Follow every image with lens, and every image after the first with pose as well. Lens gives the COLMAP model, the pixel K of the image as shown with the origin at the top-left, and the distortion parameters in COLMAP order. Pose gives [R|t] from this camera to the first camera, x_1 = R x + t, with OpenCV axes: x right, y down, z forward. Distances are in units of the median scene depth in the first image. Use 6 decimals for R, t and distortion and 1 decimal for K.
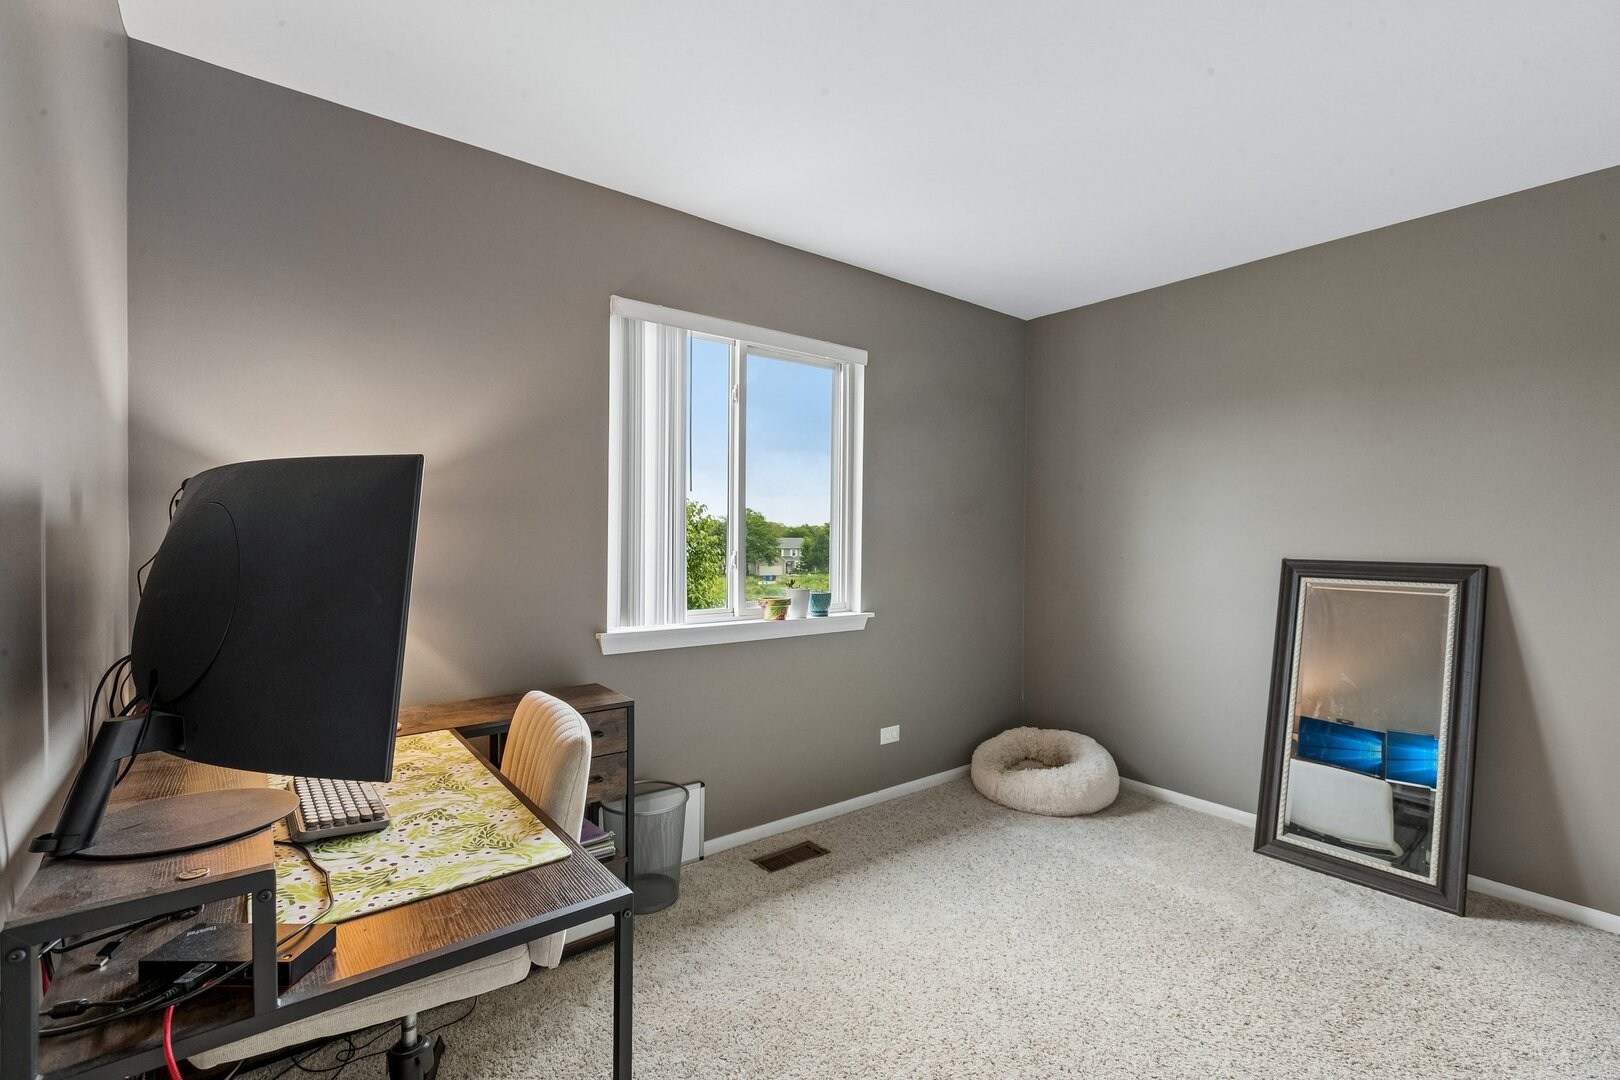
lens RADIAL K [[730.8, 0, 808.2], [0, 730.8, 539.2], [0, 0, 1]] dist [-0.000393, -0.000694]
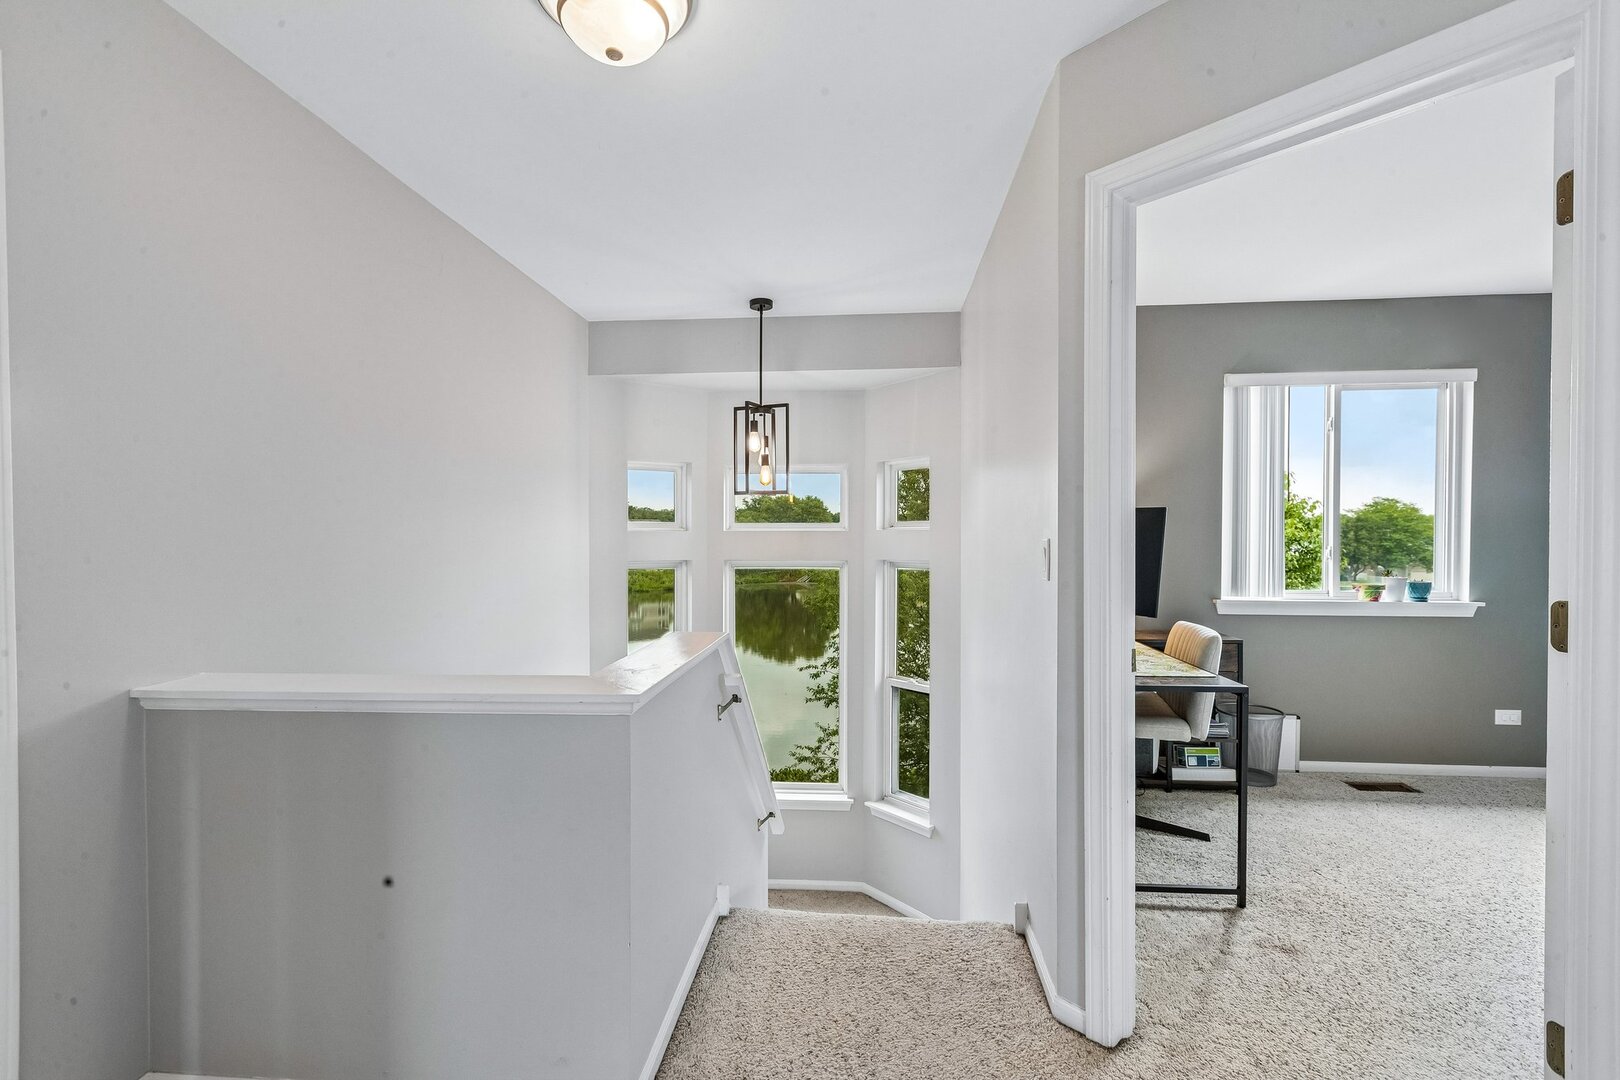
lens RADIAL K [[730.8, 0, 798.6], [0, 730.8, 544.0], [0, 0, 1]] dist [-0.000393, -0.000694]
pose [[0.720462, 0.003402, -0.693486, 0.119335], [0.001749, 0.999976, 0.006722, 0.002173], [0.693492, -0.006056, 0.720439, -0.582859]]
